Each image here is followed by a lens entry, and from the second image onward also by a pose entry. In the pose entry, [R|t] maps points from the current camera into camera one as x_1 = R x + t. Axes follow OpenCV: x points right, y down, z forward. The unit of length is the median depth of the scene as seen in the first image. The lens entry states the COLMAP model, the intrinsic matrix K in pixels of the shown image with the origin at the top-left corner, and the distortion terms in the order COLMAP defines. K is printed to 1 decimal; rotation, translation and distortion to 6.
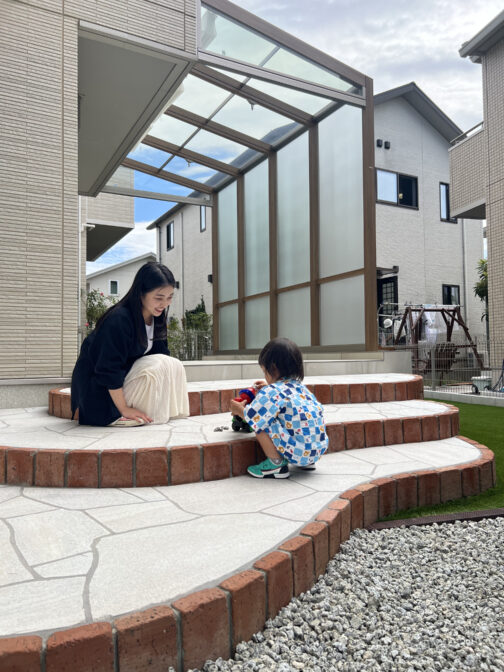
lens RADIAL K [[512.9, 0, 252.0], [0, 512.9, 336.0], [0, 0, 1]] dist [0.036034, -0.042764]
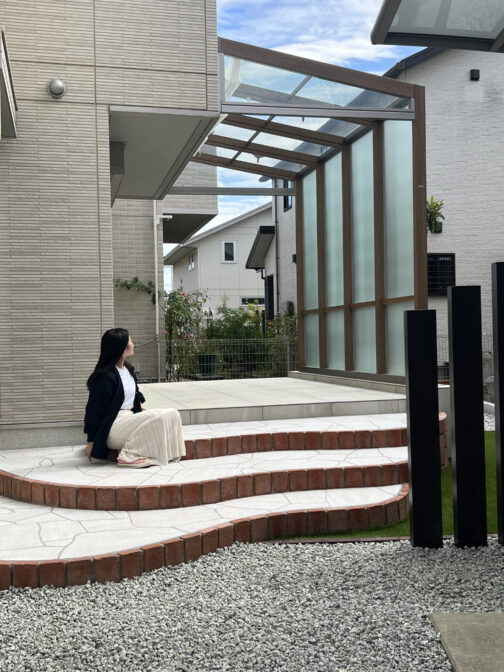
lens RADIAL K [[787.4, 0, 254.6], [0, 787.4, 340.6], [0, 0, 1]] dist [0.139934, -0.411398]
pose [[0.966755, -0.006986, -0.255610, 0.795643], [0.020130, 0.998604, 0.048842, -0.334653], [0.254912, -0.052363, 0.965545, -1.206428]]
